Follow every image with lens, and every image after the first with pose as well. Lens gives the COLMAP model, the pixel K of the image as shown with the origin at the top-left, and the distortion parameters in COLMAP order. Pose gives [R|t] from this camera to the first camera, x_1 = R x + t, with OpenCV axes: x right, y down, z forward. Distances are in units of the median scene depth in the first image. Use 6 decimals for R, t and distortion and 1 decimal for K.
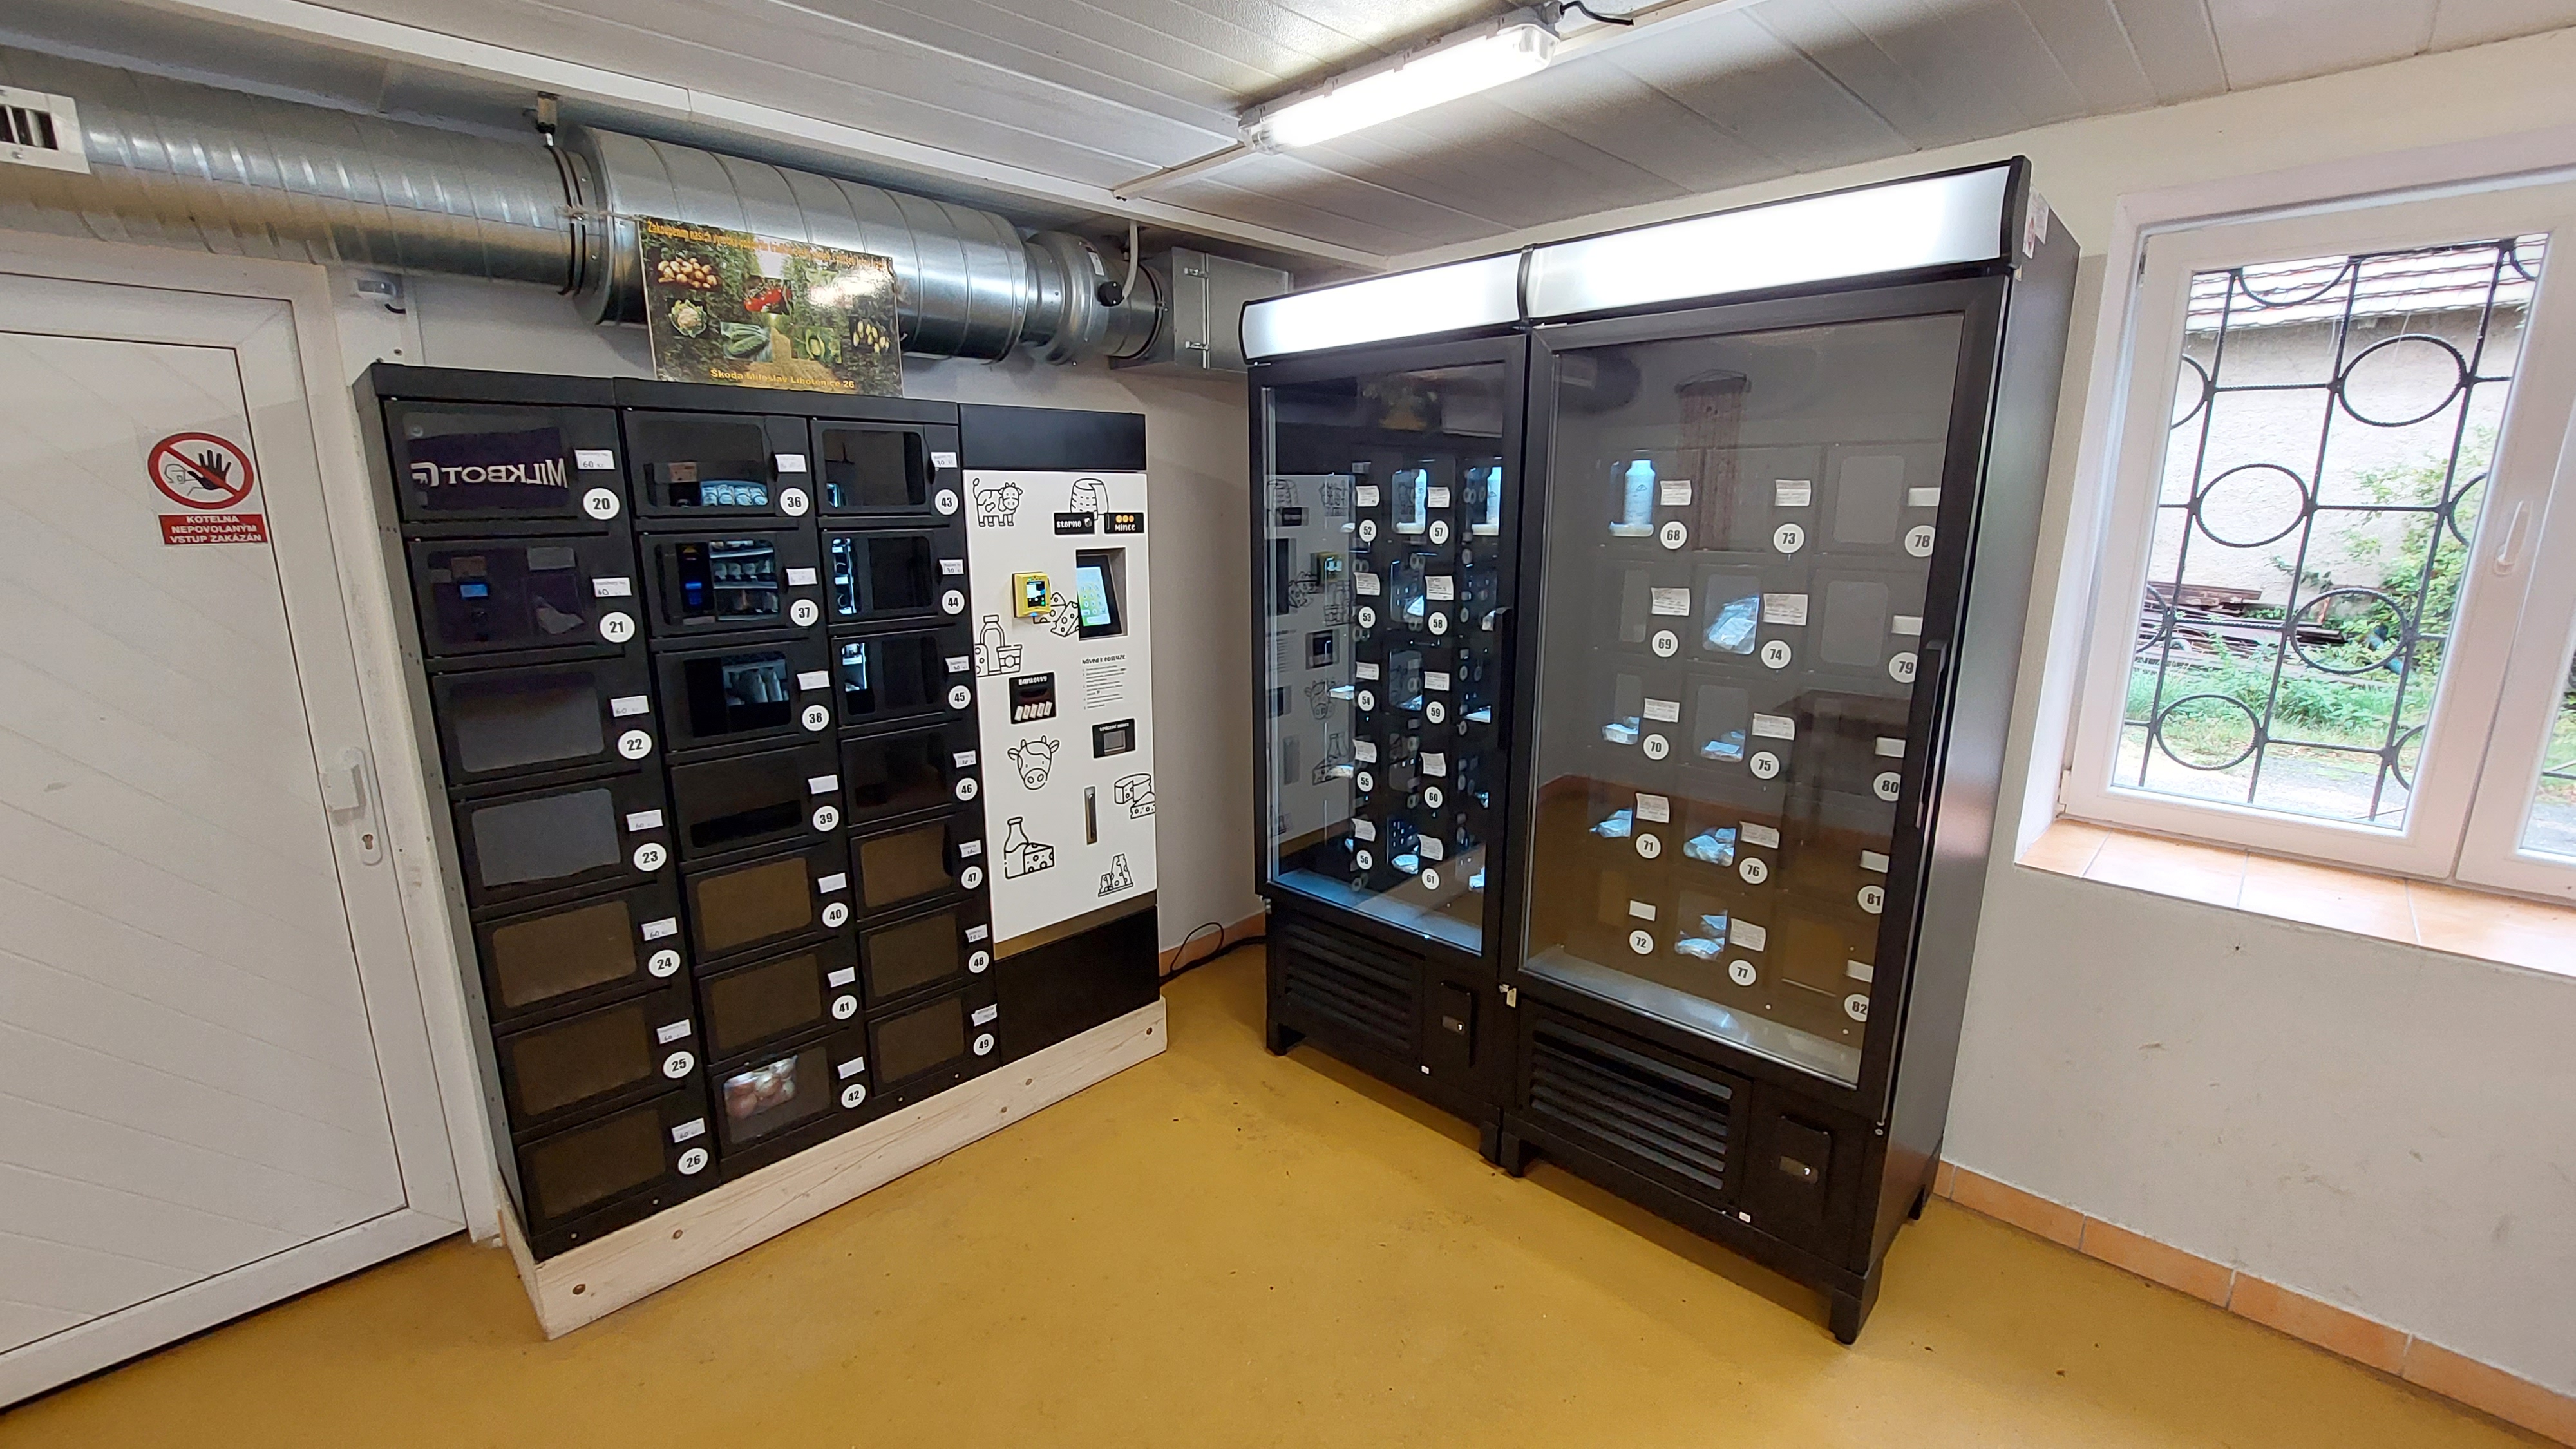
lens RADIAL K [[1034.6, 0, 1274.3], [0, 1034.6, 734.6], [0, 0, 1]] dist [-0.011904, 0.000416]
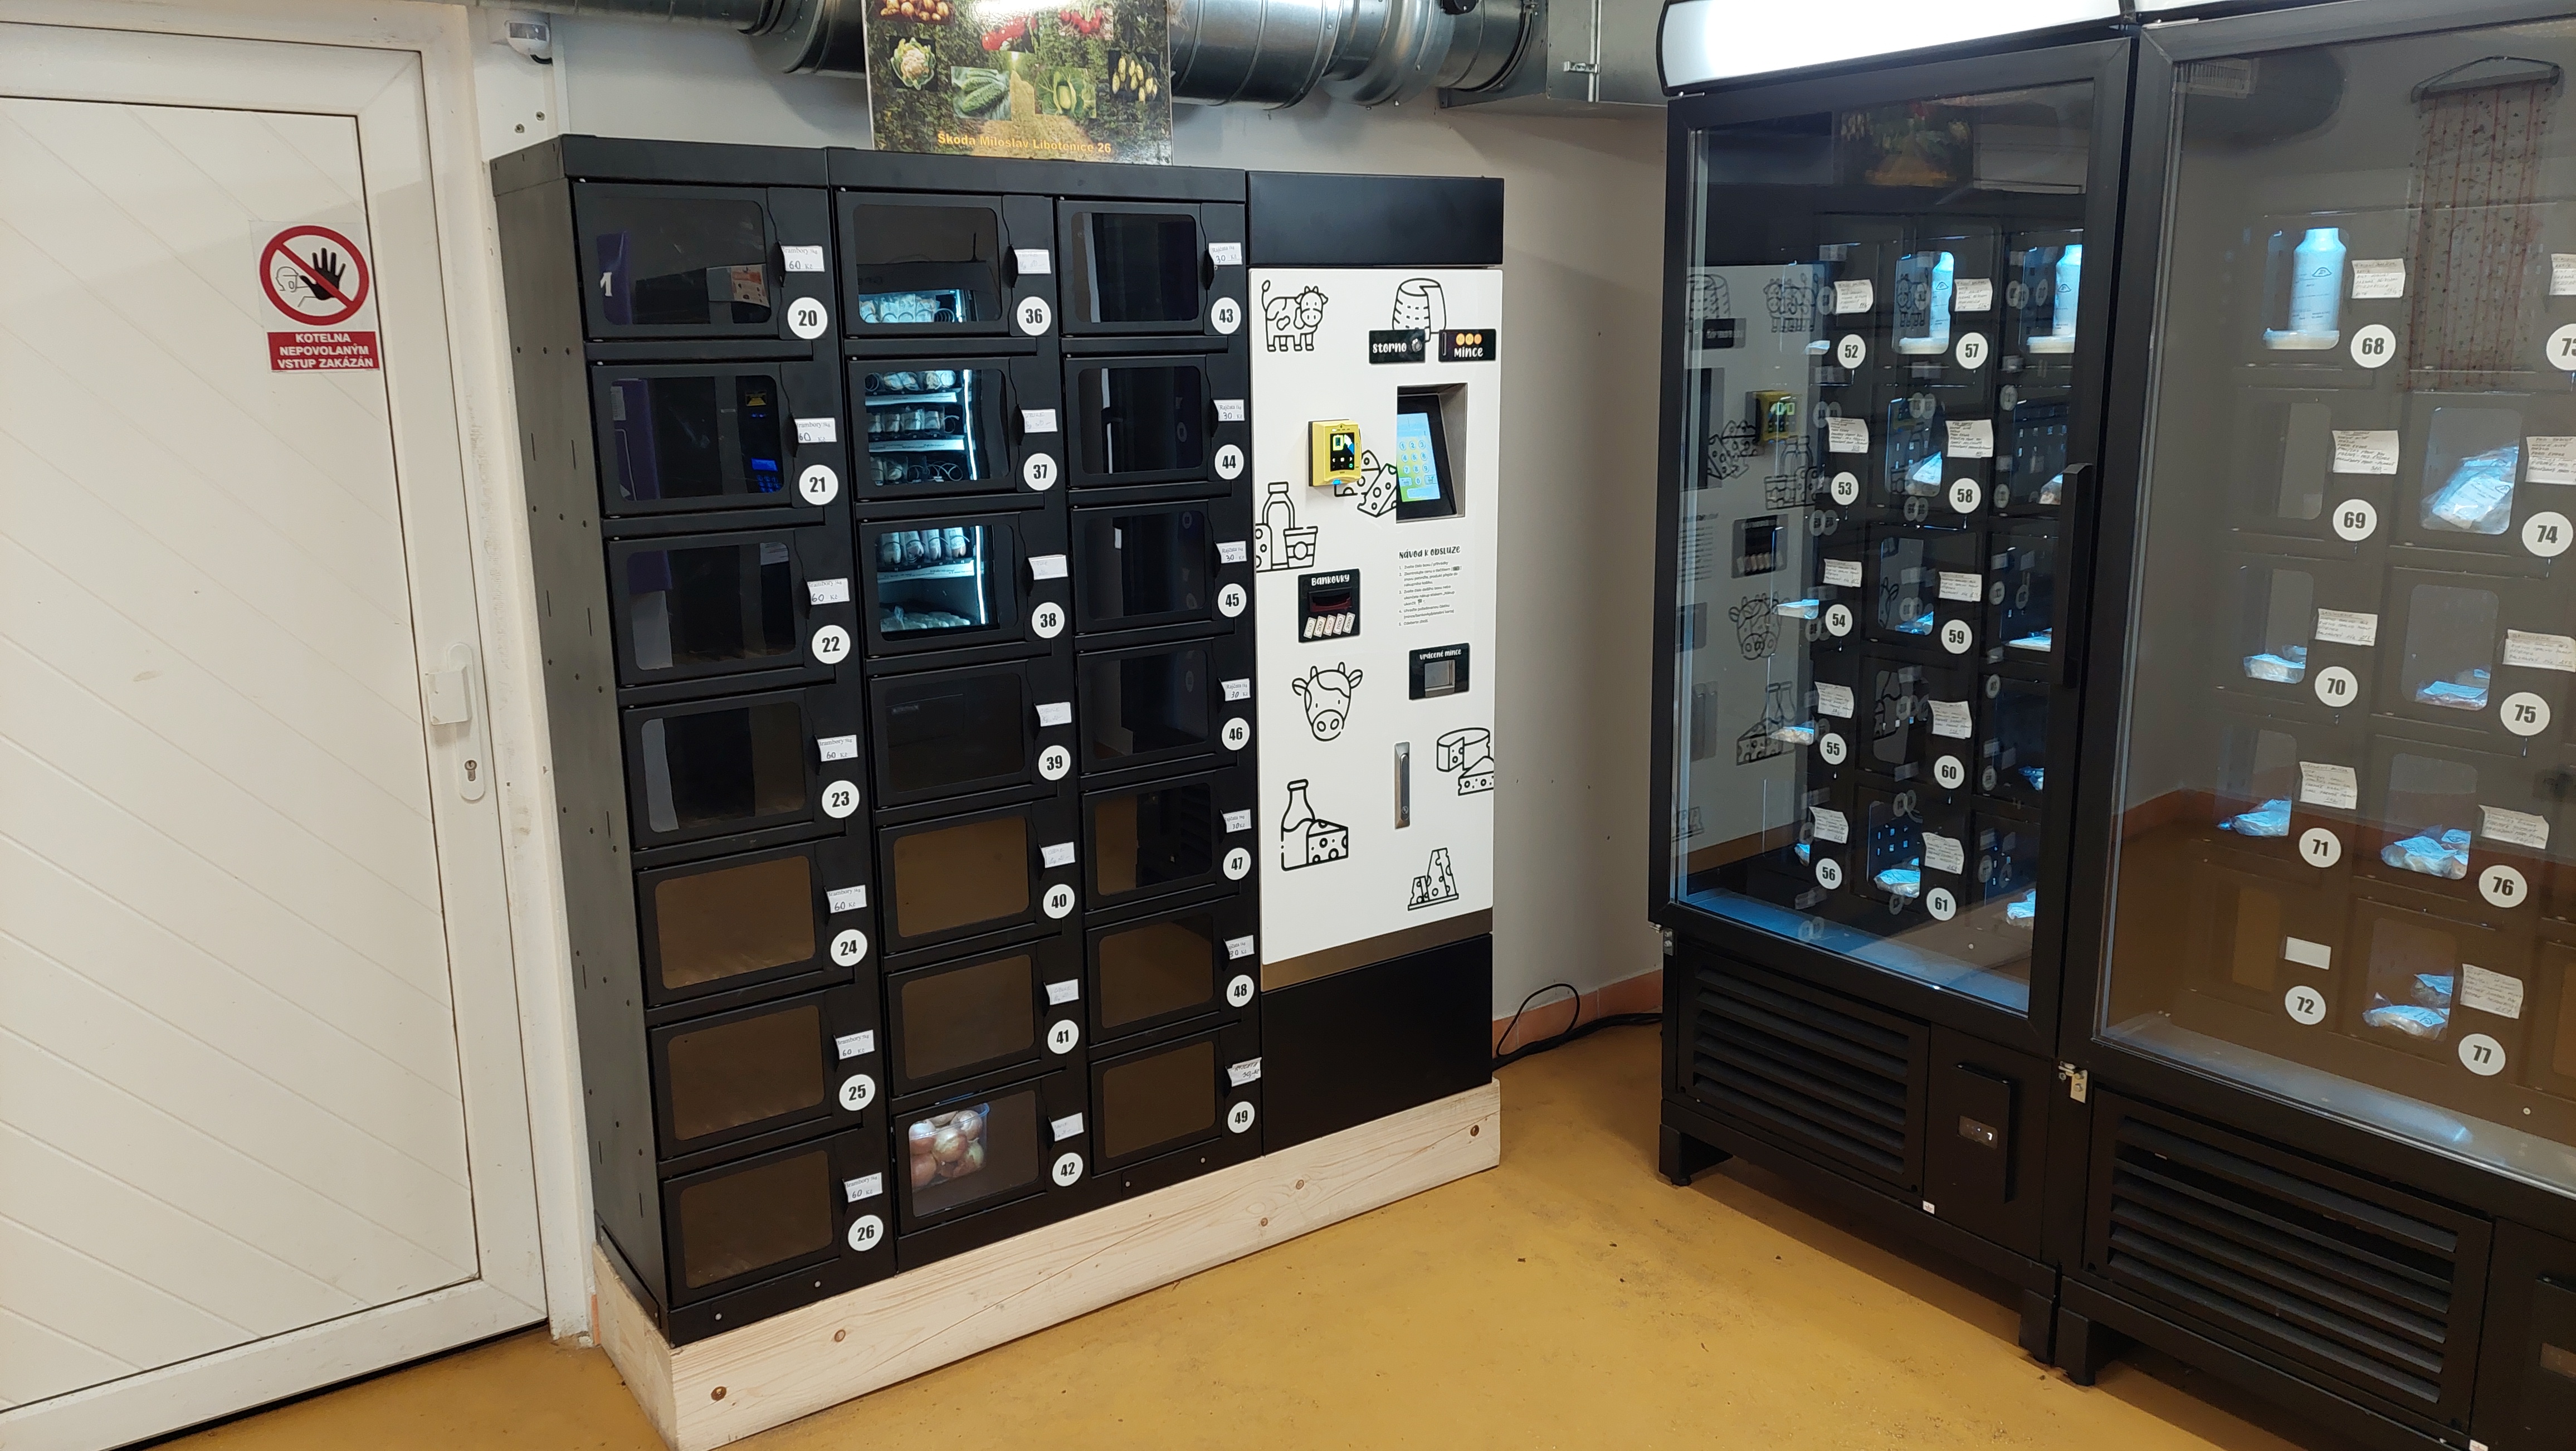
lens RADIAL K [[1845.5, 0, 1293.7], [0, 1845.5, 717.6], [0, 0, 1]] dist [0.118150, -0.143640]
pose [[0.985130, 0.024719, -0.170023, -0.052988], [-0.026531, 0.999613, -0.008393, 0.053263], [0.169750, 0.012779, 0.985404, -0.214983]]
